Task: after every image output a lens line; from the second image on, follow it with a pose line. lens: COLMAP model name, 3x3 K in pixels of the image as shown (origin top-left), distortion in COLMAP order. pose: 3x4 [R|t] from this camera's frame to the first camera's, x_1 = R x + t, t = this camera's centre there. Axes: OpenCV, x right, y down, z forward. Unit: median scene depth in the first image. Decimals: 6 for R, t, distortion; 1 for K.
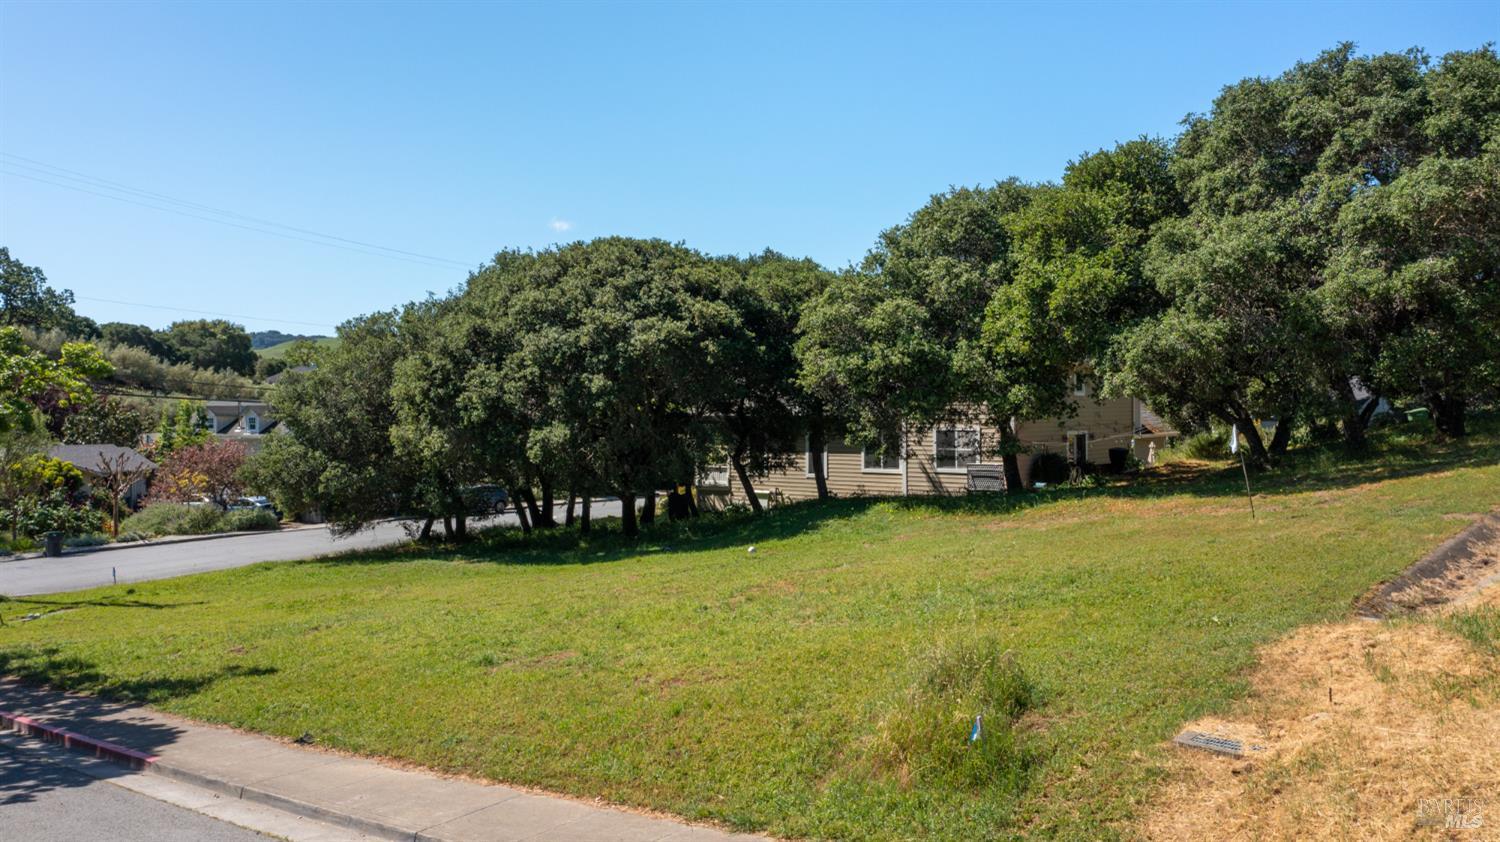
lens RADIAL K [[1177.4, 0, 750.7], [0, 1177.4, 416.8], [0, 0, 1]] dist [-0.021928, 0.012984]
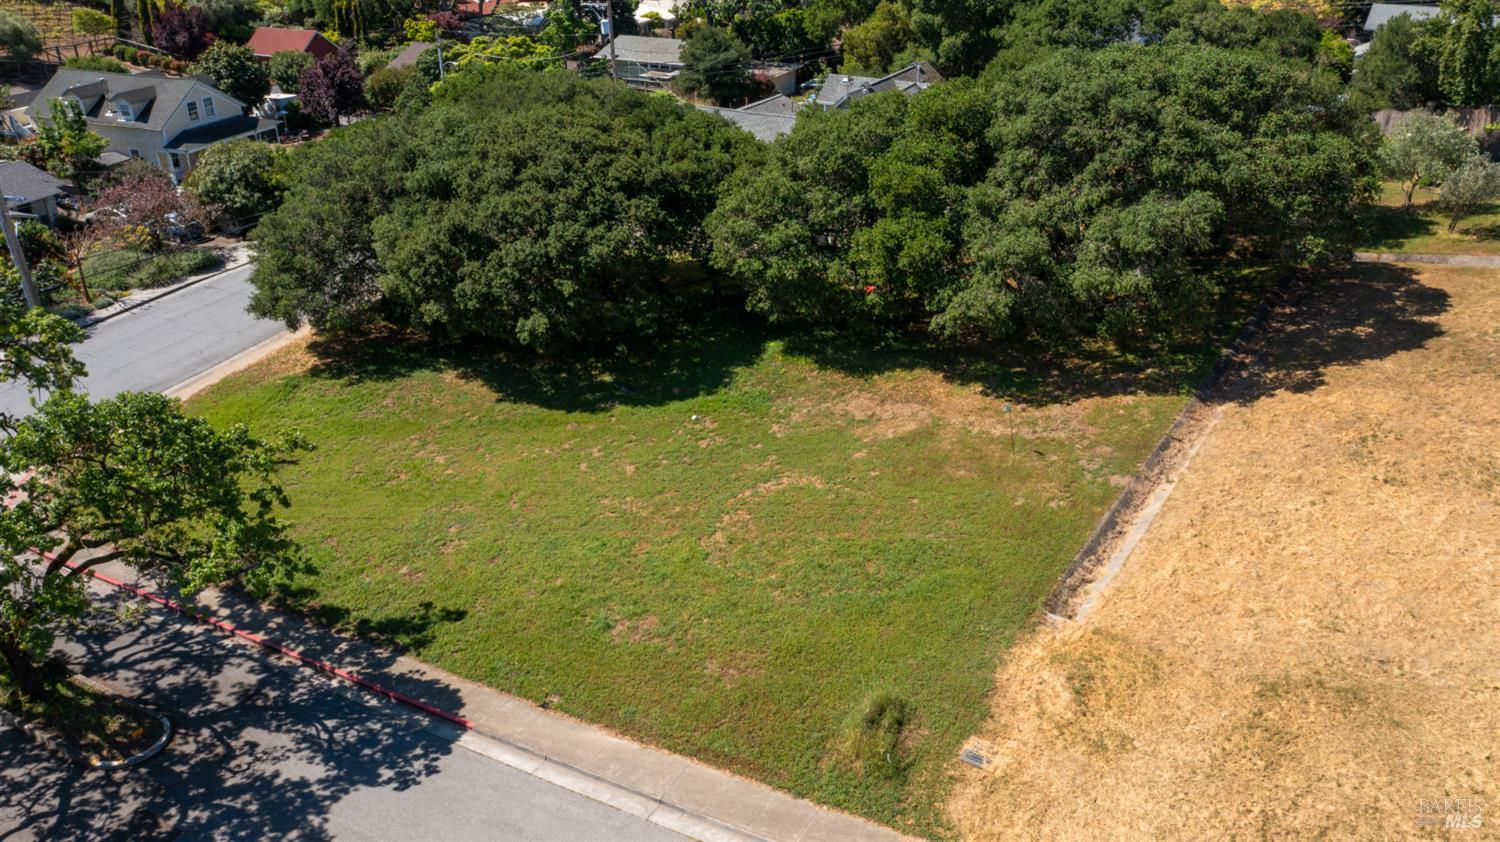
lens RADIAL K [[1177.4, 0, 750.5], [0, 1177.4, 416.3], [0, 0, 1]] dist [-0.021928, 0.012984]
pose [[0.985712, -0.078489, 0.149038, -0.138723], [0.004947, 0.897907, 0.440156, -0.497538], [-0.168370, -0.433130, 0.885466, -0.297266]]
